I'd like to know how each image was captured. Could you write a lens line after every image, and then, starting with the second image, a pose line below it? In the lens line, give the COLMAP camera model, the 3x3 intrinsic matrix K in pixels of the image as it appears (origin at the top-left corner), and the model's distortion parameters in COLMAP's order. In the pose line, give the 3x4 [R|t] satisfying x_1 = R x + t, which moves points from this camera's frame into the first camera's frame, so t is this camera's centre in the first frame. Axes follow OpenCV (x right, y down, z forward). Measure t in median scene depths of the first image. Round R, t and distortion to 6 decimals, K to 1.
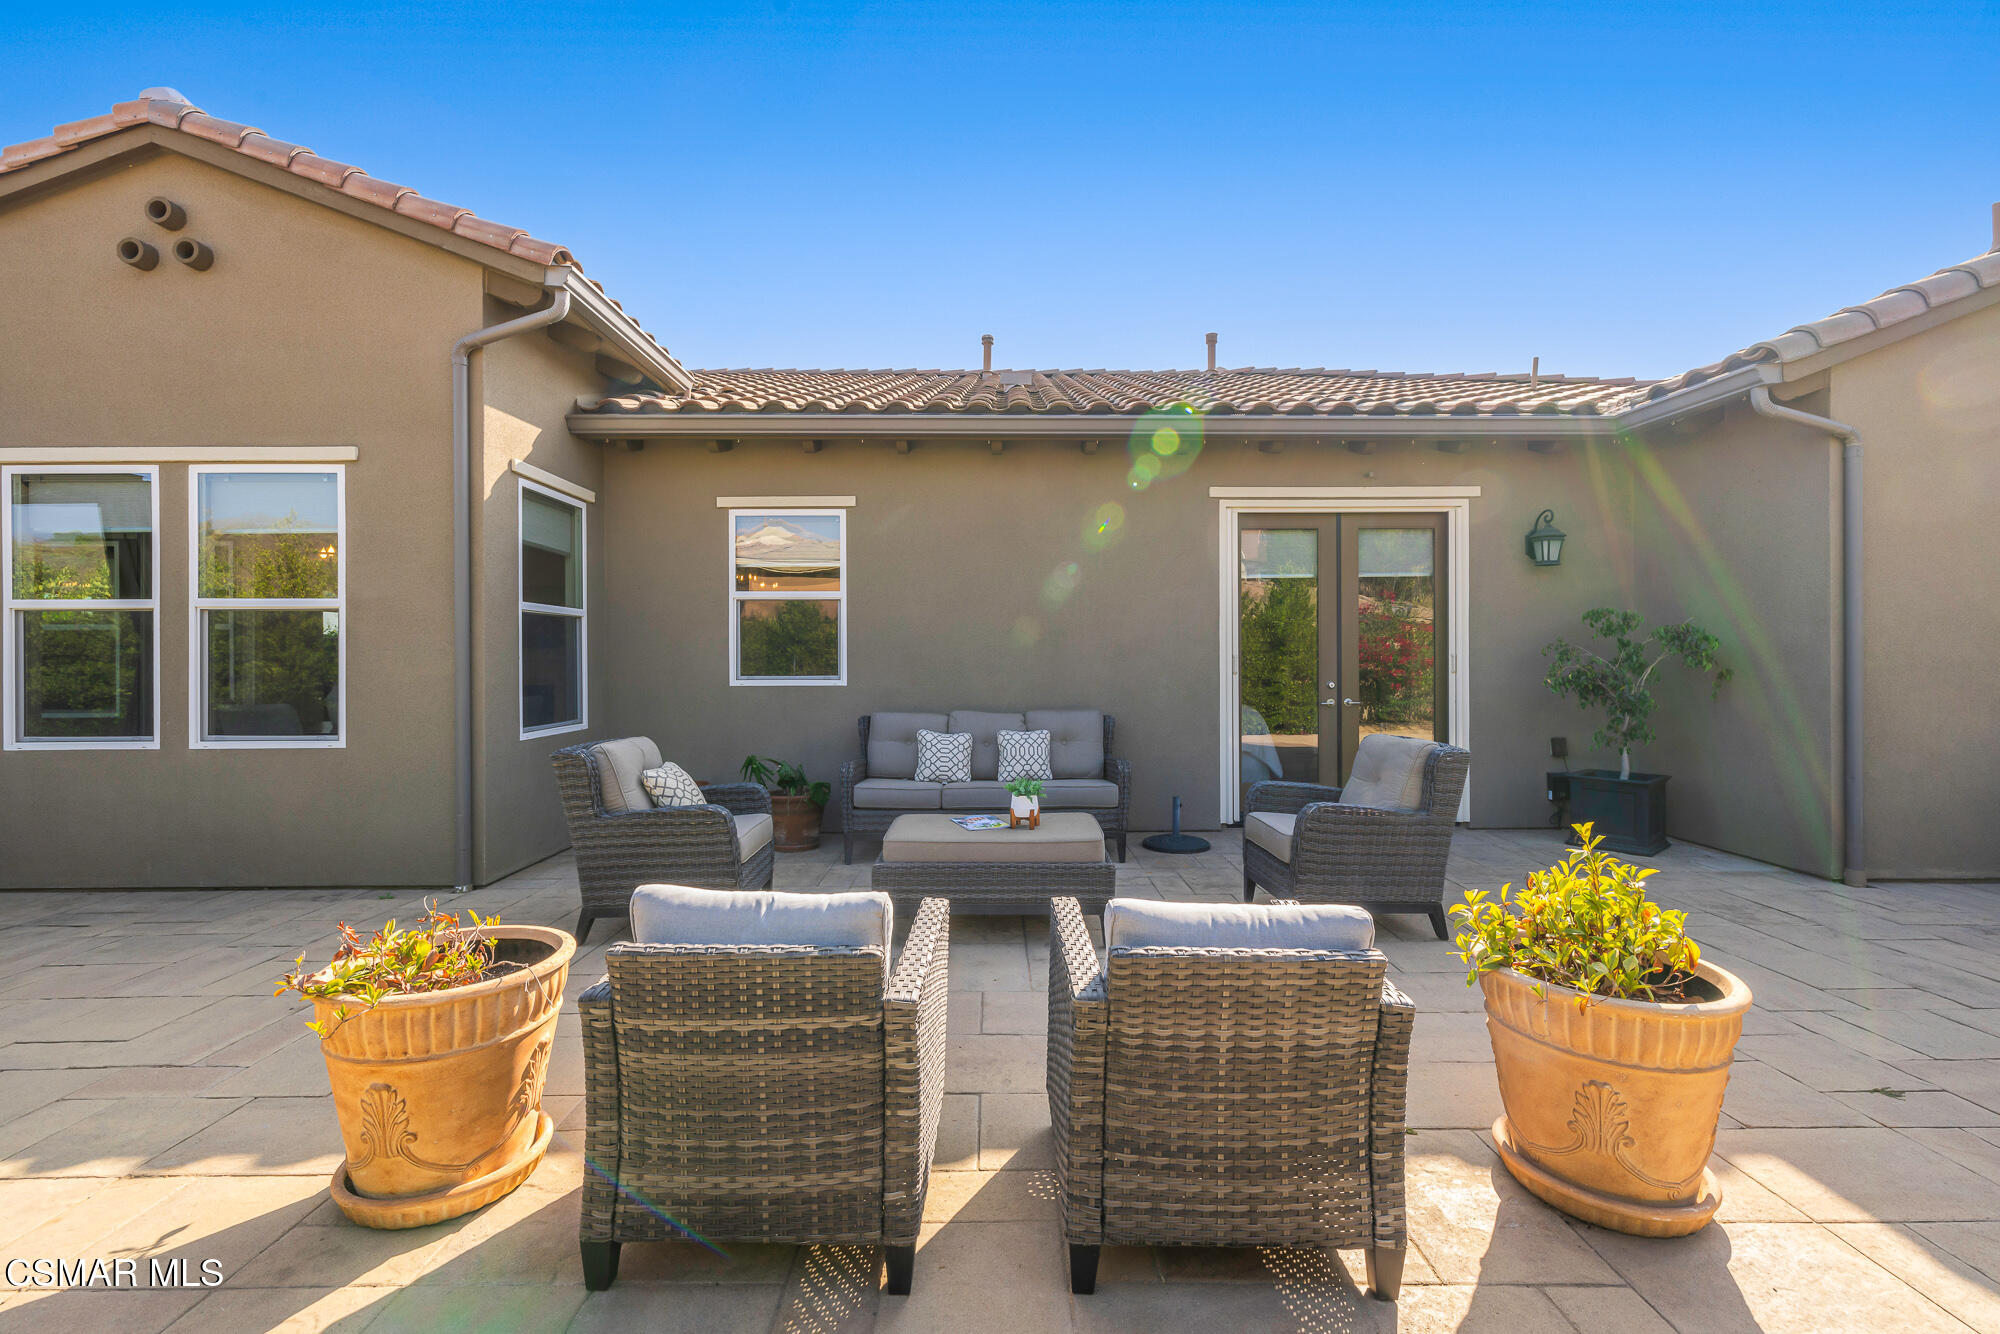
lens RADIAL K [[841.6, 0, 1003.2], [0, 841.6, 655.8], [0, 0, 1]] dist [-0.002336, 0.000359]
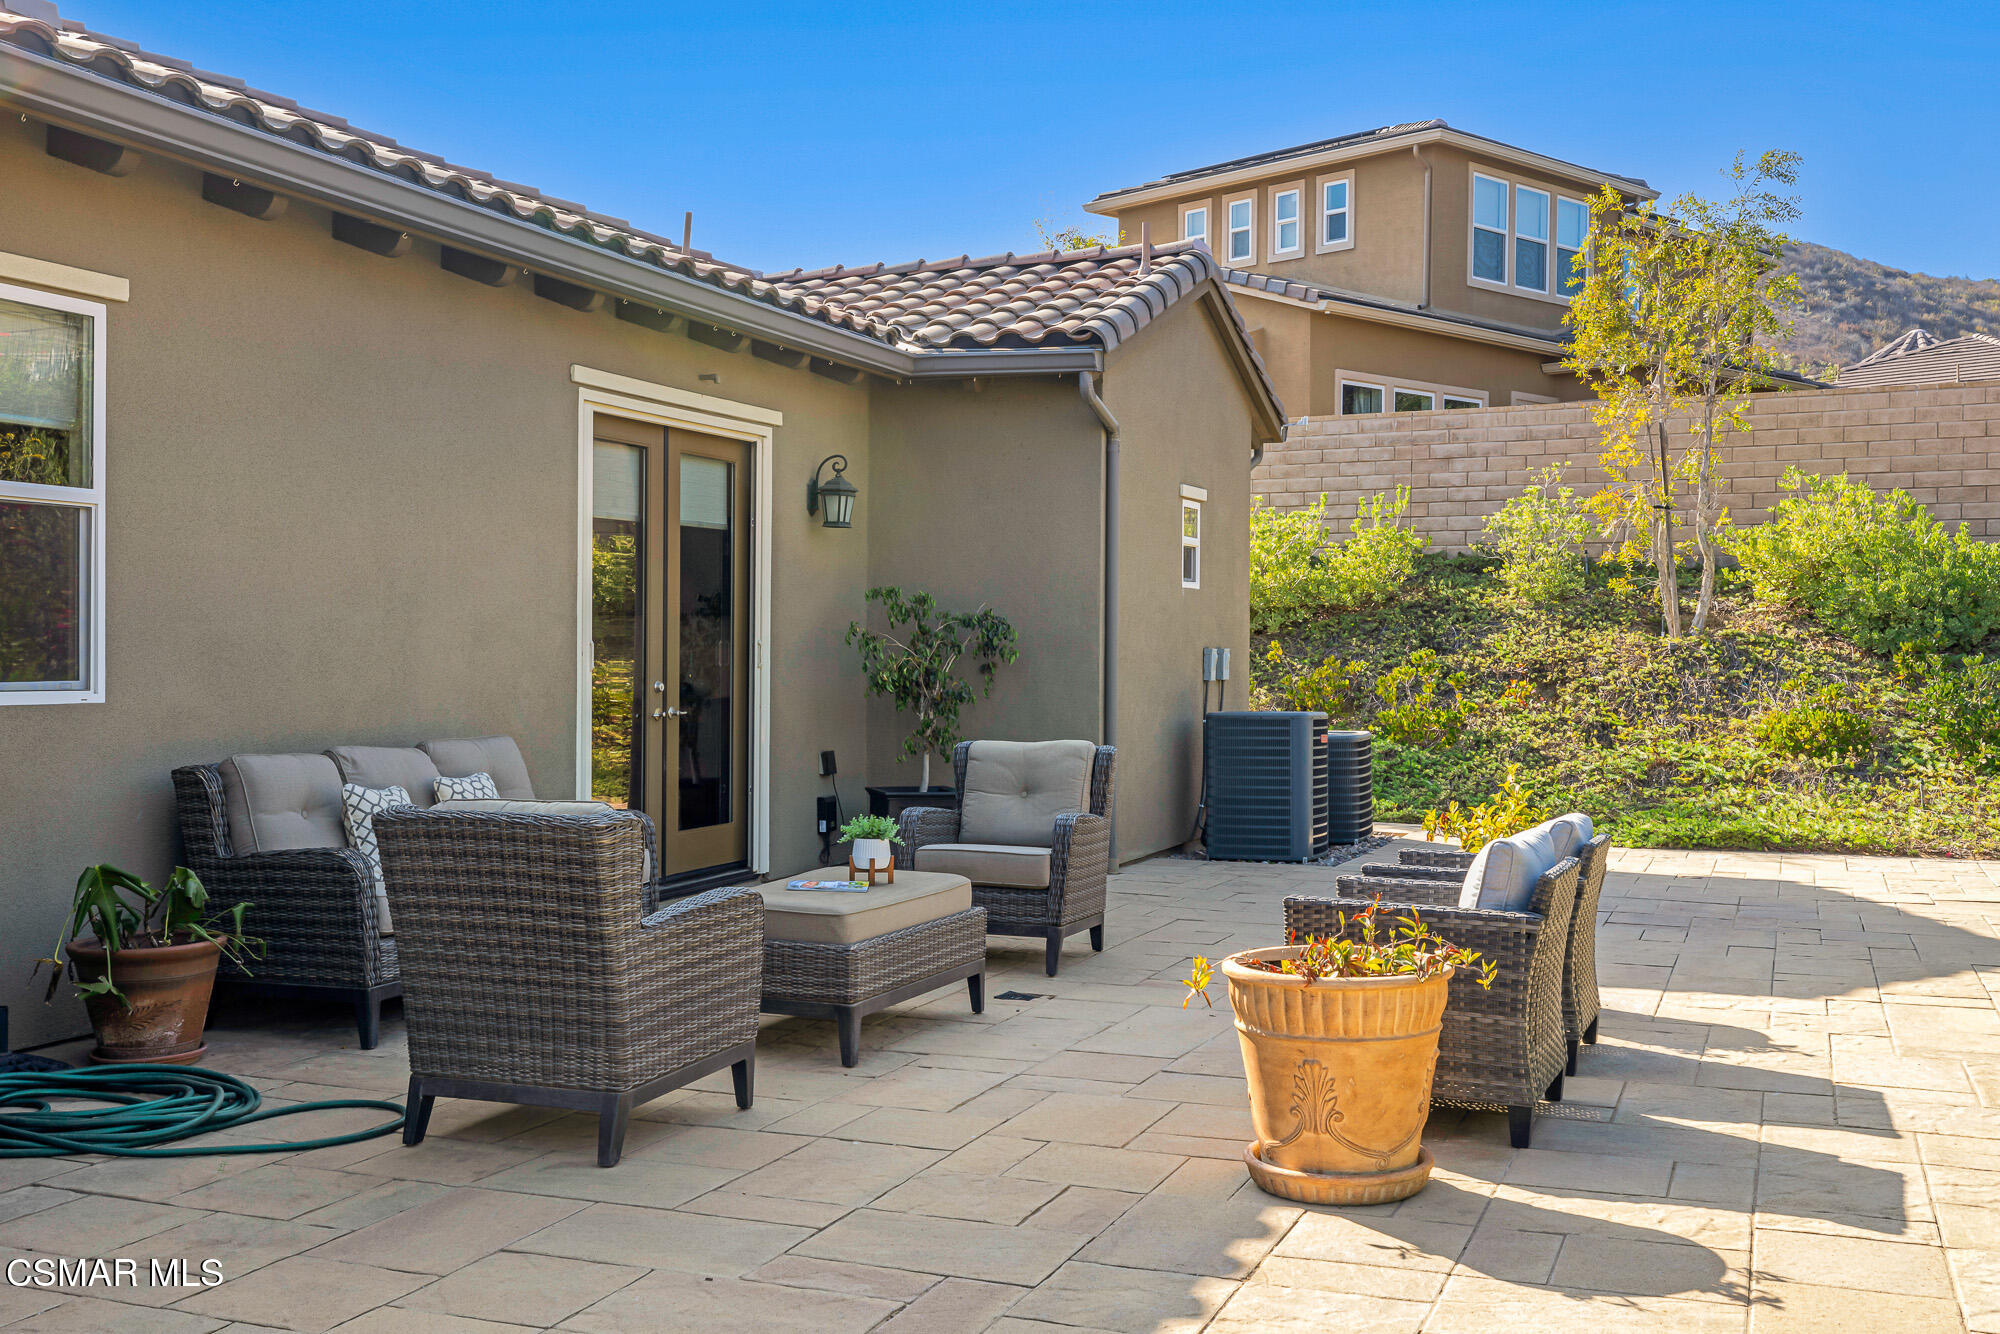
lens RADIAL K [[2031.3, 0, 1001.1], [0, 2031.3, 672.5], [0, 0, 1]] dist [-0.003130, 0.000000]
pose [[0.369459, -0.007774, 0.929214, -1.039286], [-0.011359, 0.999853, 0.012882, 0.000082], [-0.929177, -0.015314, 0.369317, 0.171475]]
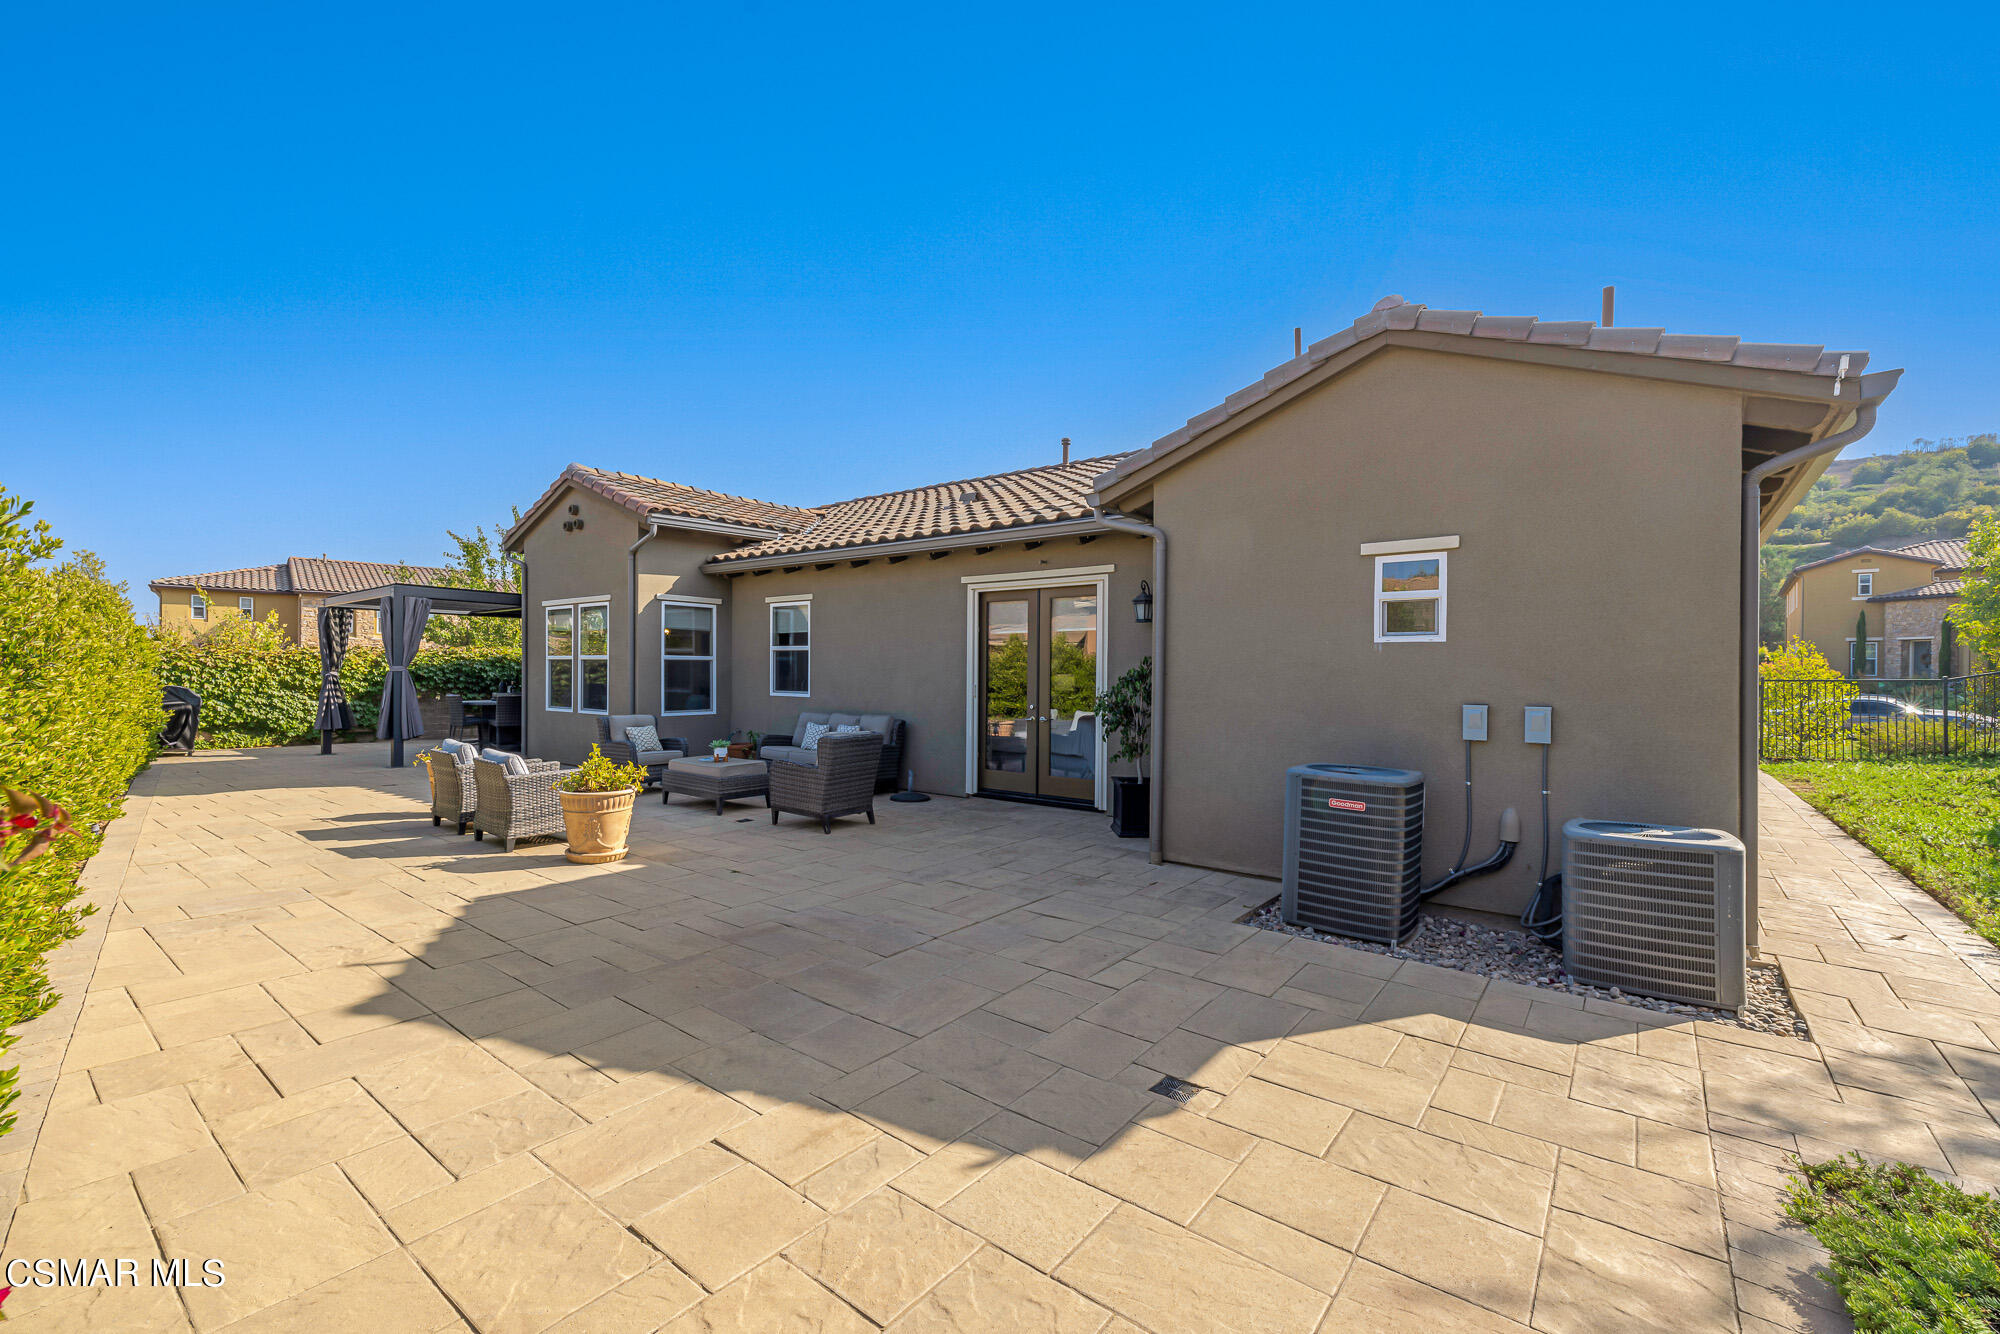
lens RADIAL K [[841.6, 0, 996.9], [0, 841.6, 669.3], [0, 0, 1]] dist [-0.002336, 0.000359]
pose [[0.782710, 0.009294, -0.622317, 1.308271], [-0.010672, 0.999942, 0.001511, -0.033643], [0.622294, 0.005459, 0.782764, -0.185597]]
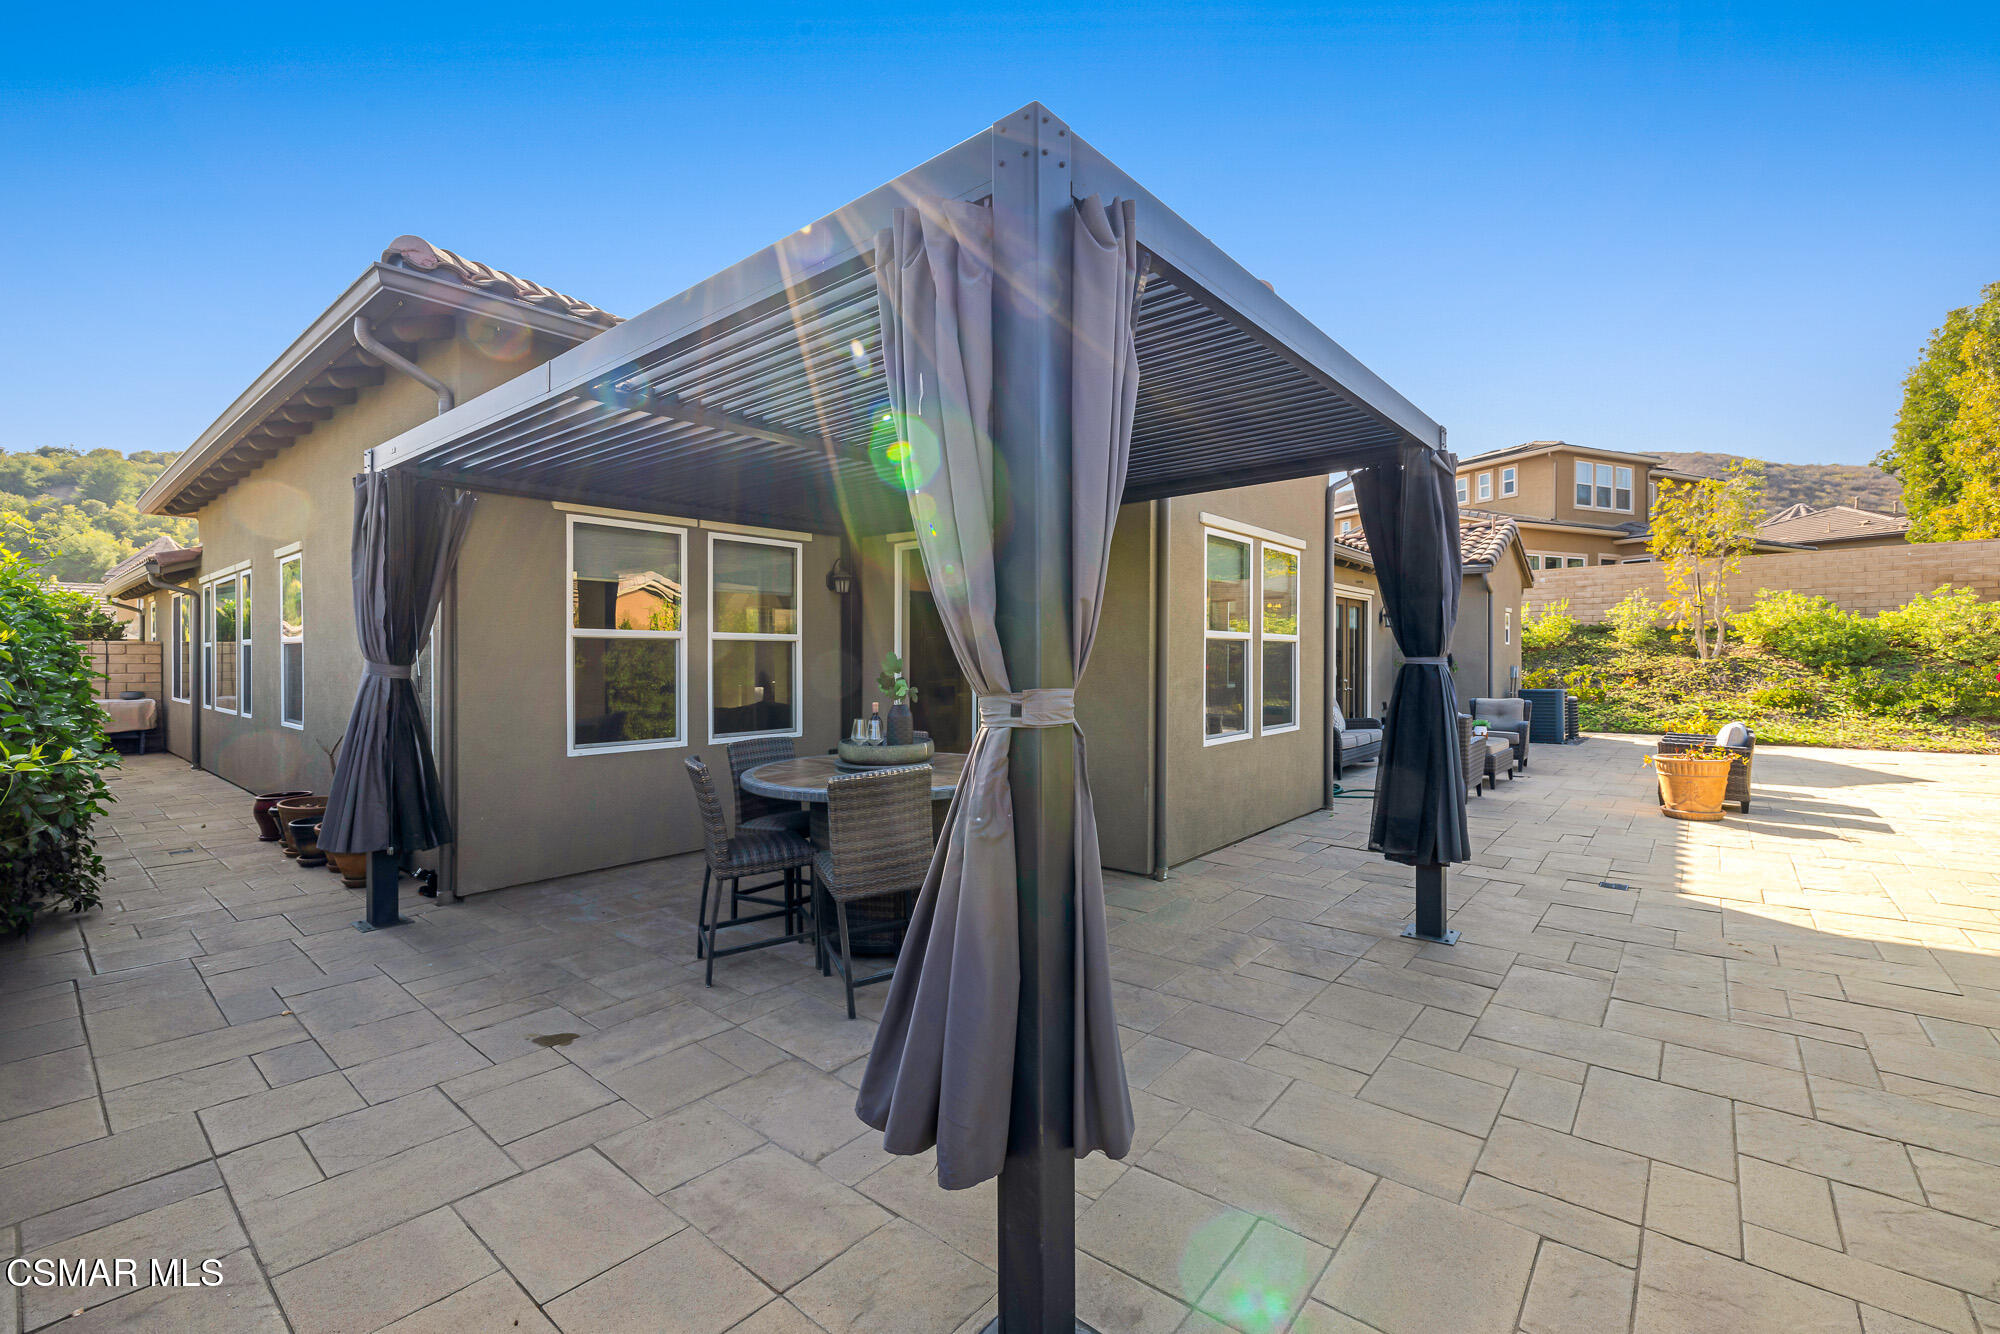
lens RADIAL K [[841.6, 0, 1006.3], [0, 841.6, 654.9], [0, 0, 1]] dist [-0.002336, 0.000359]
pose [[0.648984, 0.005630, 0.760781, -1.085842], [-0.003260, 0.999984, -0.004620, -0.001005], [-0.760795, 0.000518, 0.648992, 0.179390]]
